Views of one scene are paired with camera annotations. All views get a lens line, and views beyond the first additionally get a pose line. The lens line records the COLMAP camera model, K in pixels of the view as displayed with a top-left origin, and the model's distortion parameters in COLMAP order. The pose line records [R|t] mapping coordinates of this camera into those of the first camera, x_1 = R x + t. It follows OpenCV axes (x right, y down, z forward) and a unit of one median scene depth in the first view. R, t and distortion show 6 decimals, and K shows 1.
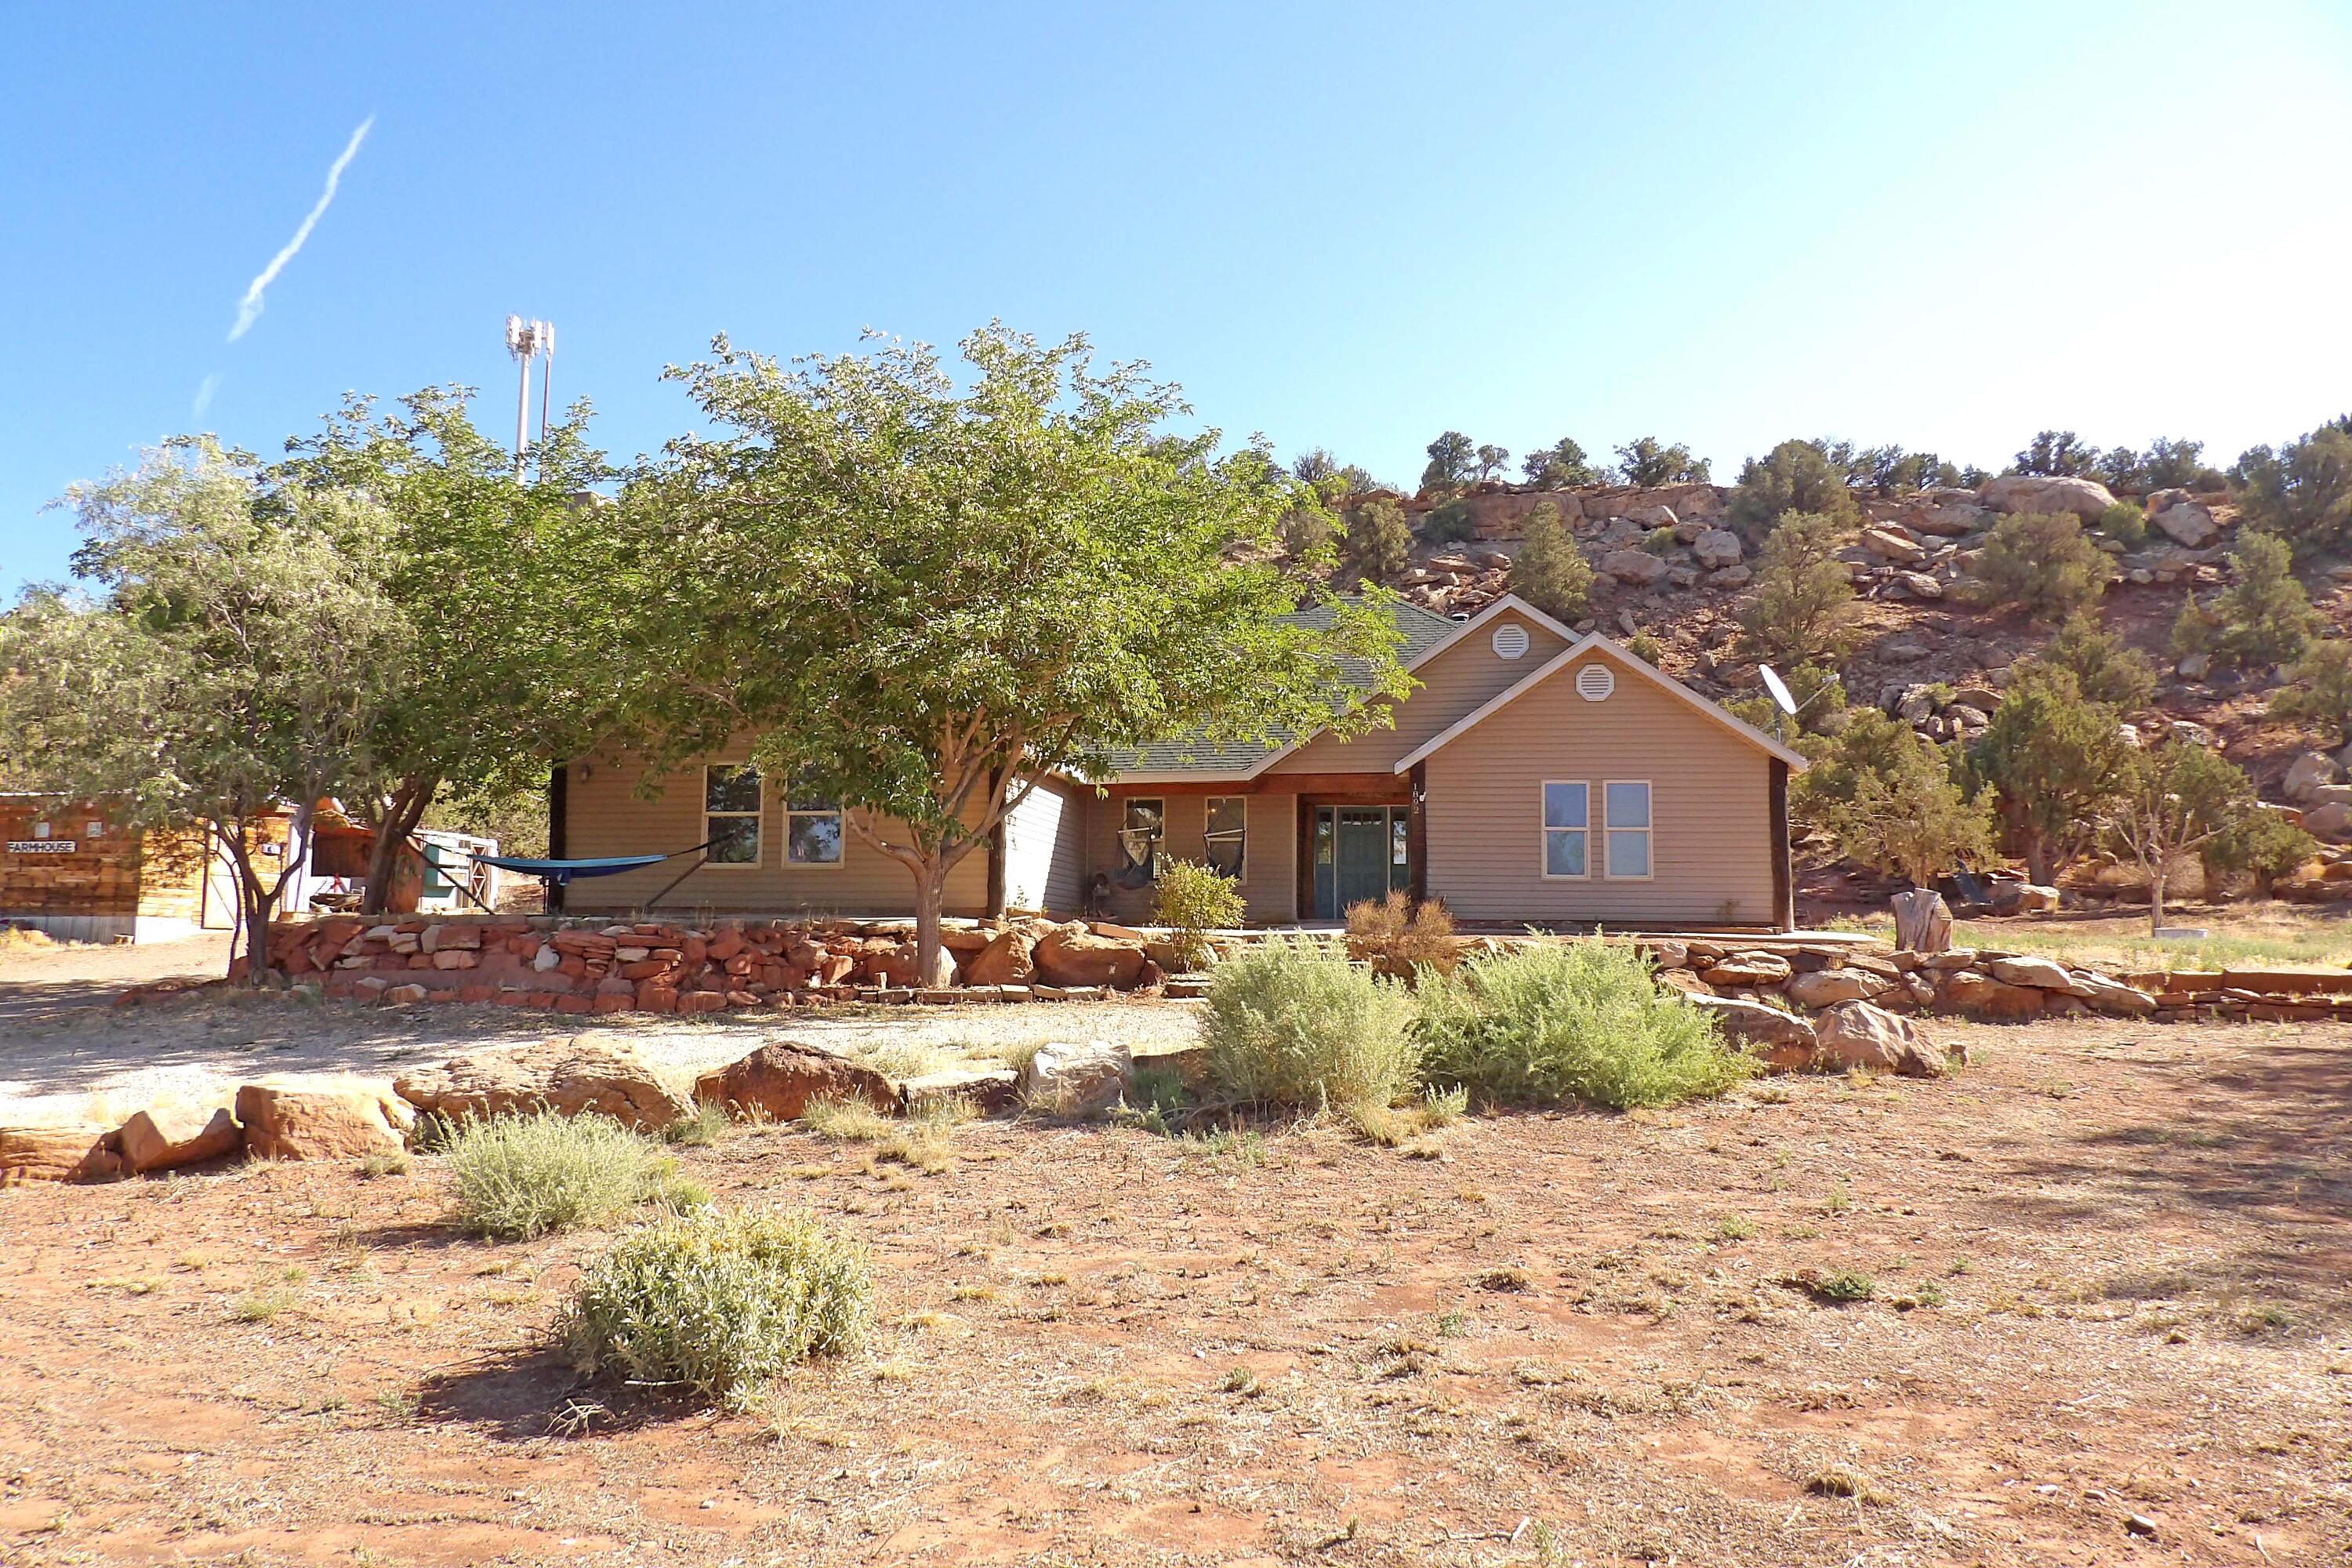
lens RADIAL K [[1733.1, 0, 1151.1], [0, 1733.1, 777.0], [0, 0, 1]] dist [-0.035555, 0.075023]
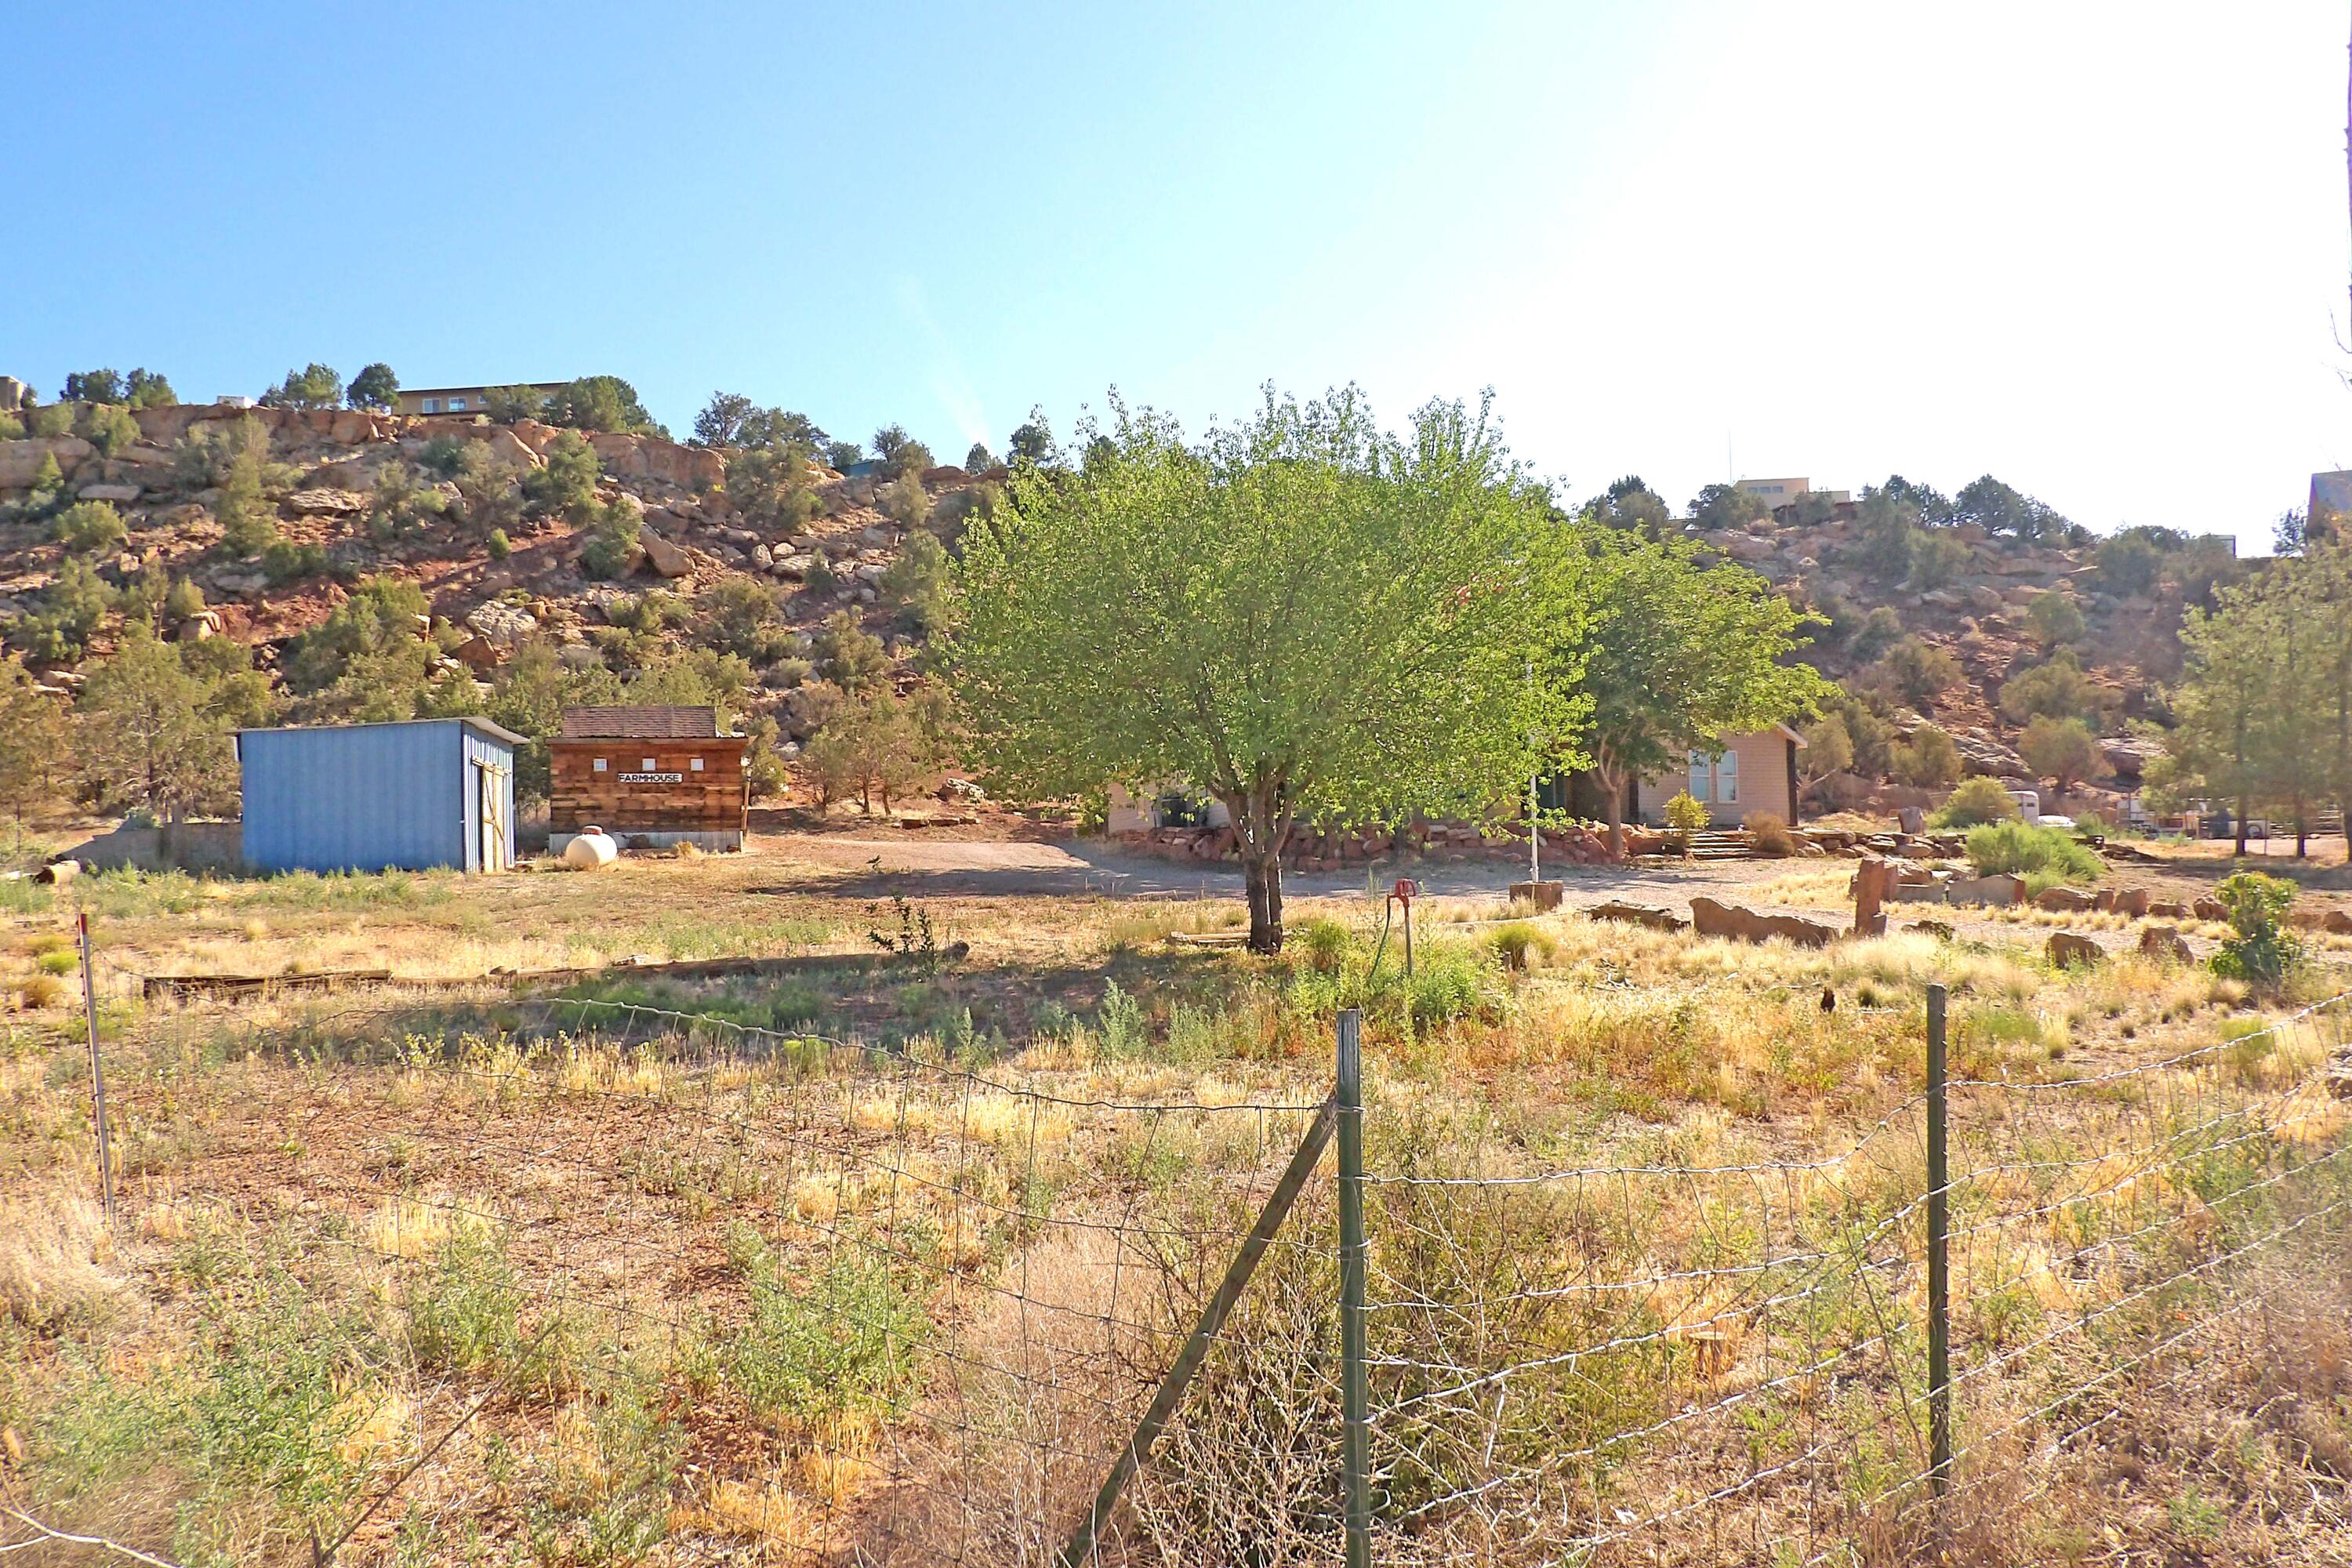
lens RADIAL K [[1733.1, 0, 1166.2], [0, 1733.1, 780.1], [0, 0, 1]] dist [-0.035555, 0.075023]
pose [[0.894132, 0.002398, 0.447796, -0.359426], [-0.020653, 0.999142, 0.035889, -0.004803], [-0.447326, -0.041338, 0.893415, -0.127169]]
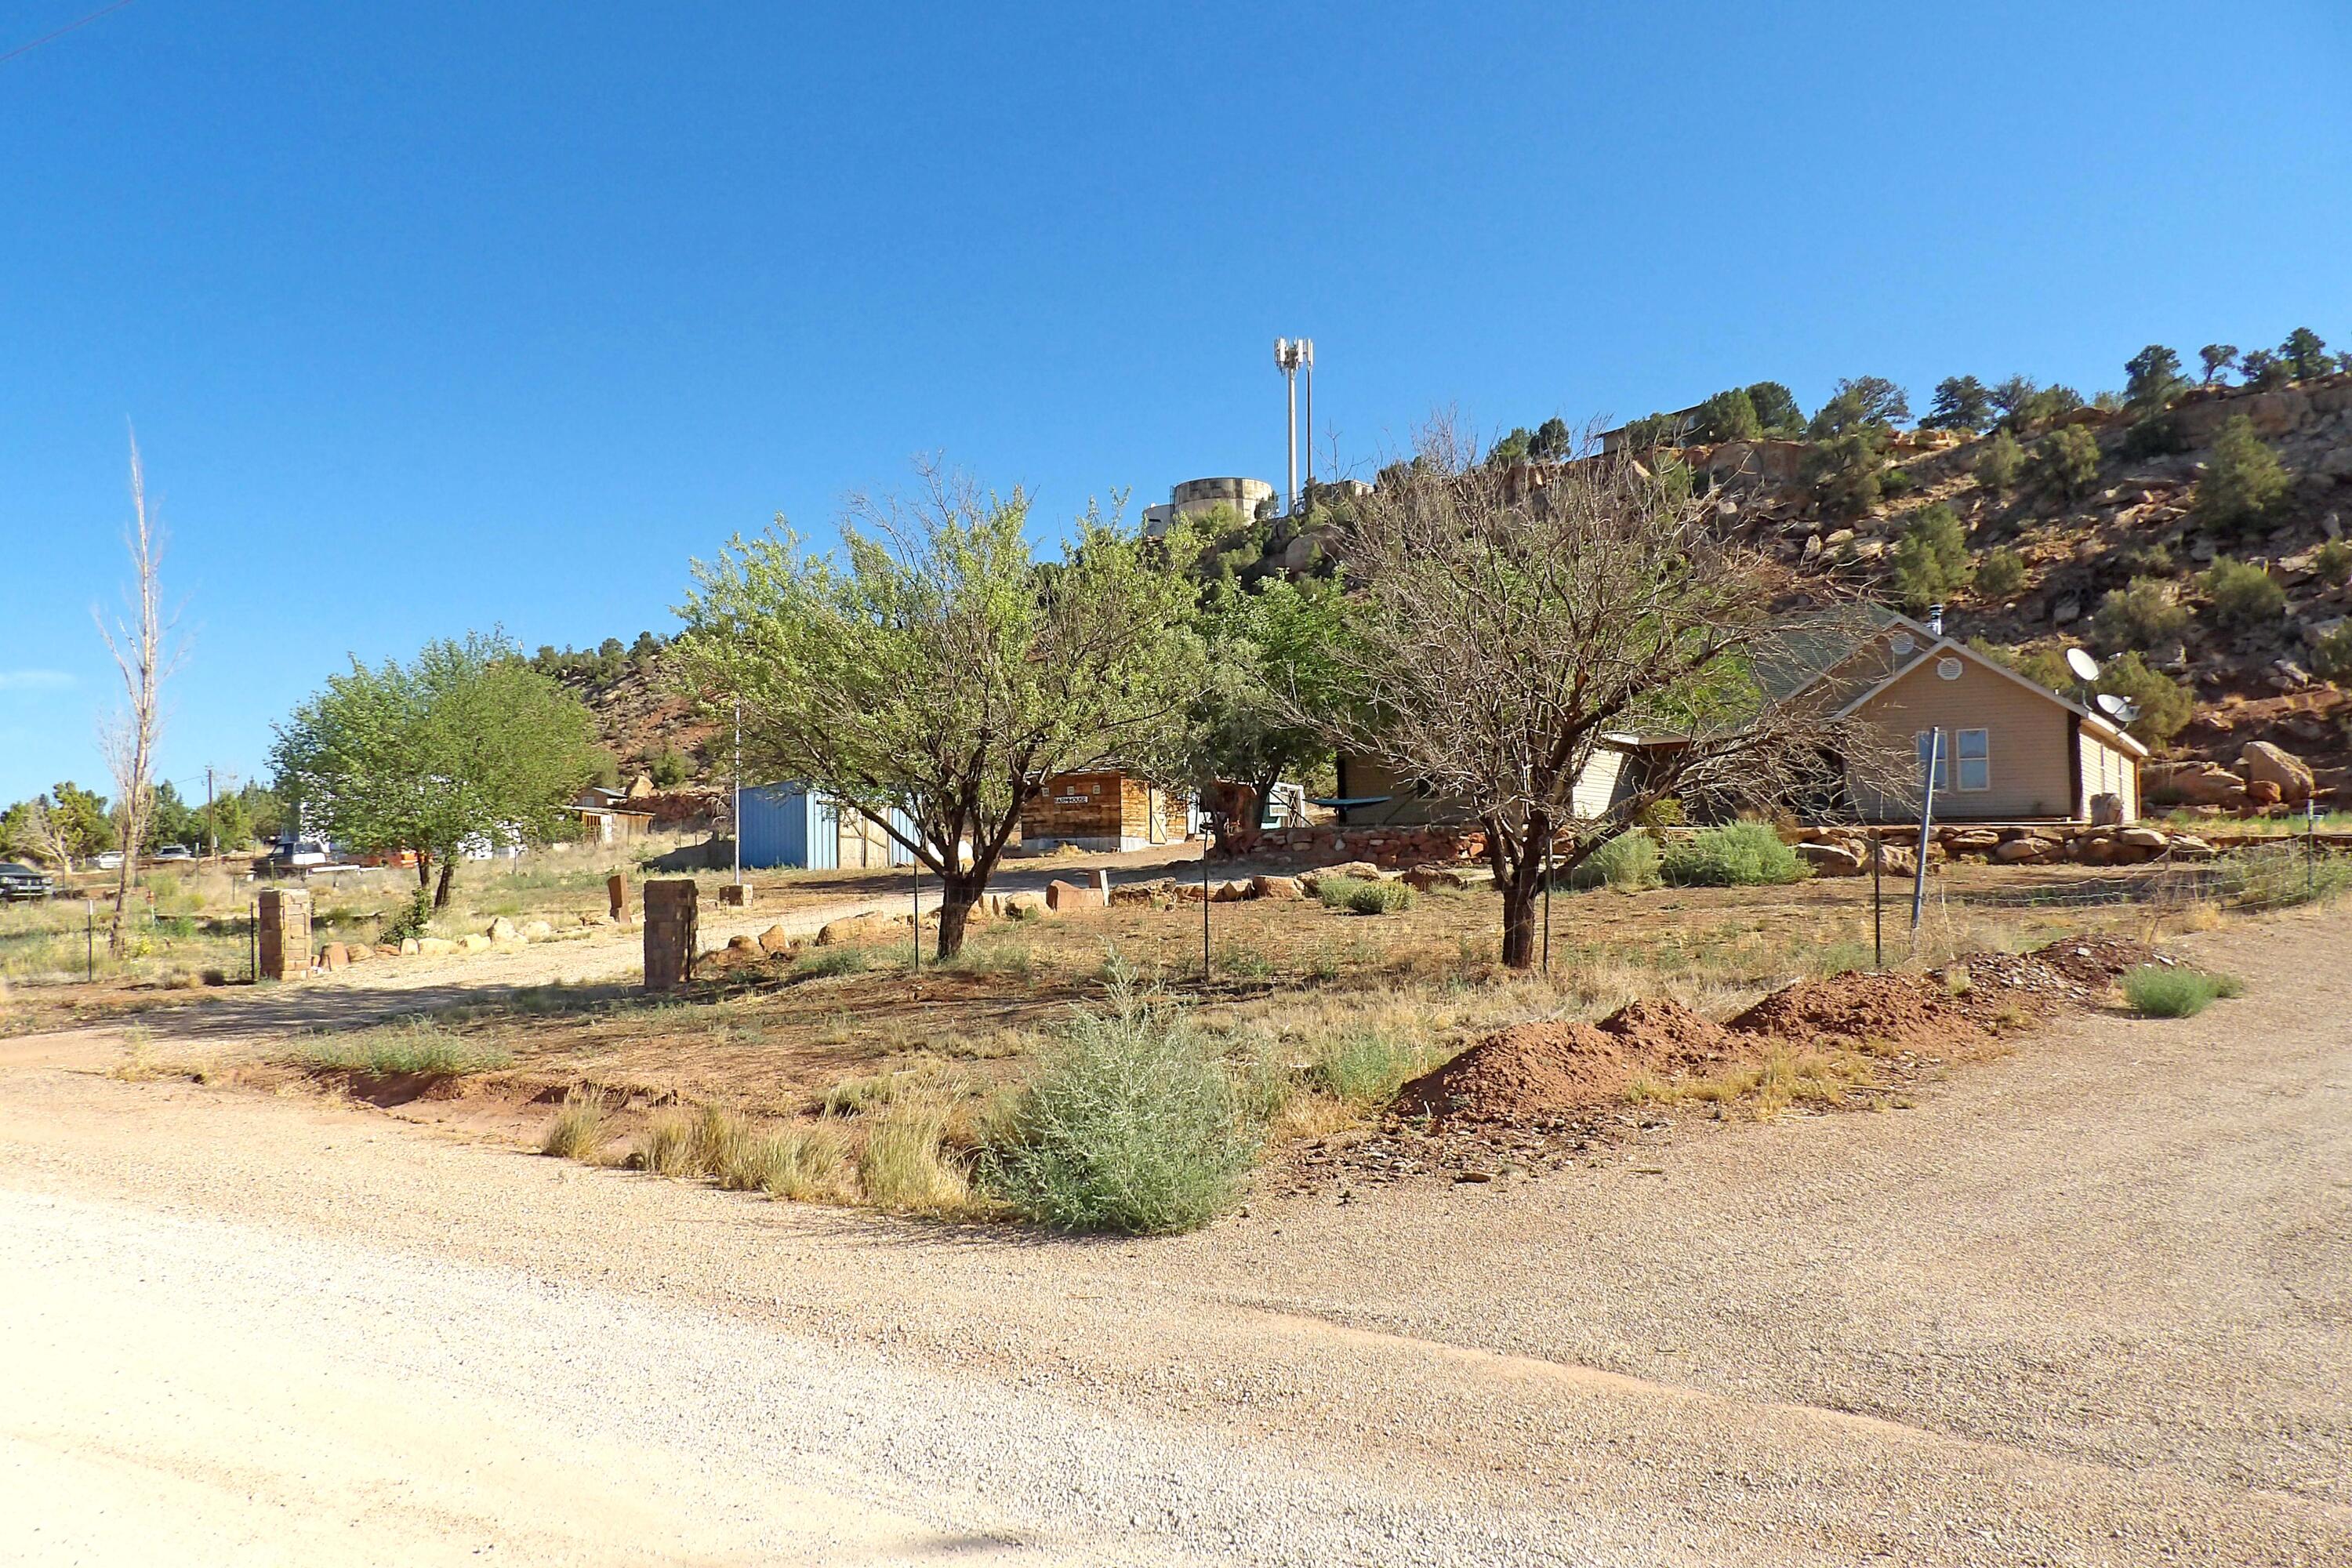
lens RADIAL K [[1733.1, 0, 1155.3], [0, 1733.1, 776.1], [0, 0, 1]] dist [-0.035555, 0.075023]
pose [[0.905252, -0.037406, -0.423225, 0.085032], [0.055856, 0.997949, 0.031270, -0.014971], [0.421187, -0.051947, 0.905485, -0.248535]]
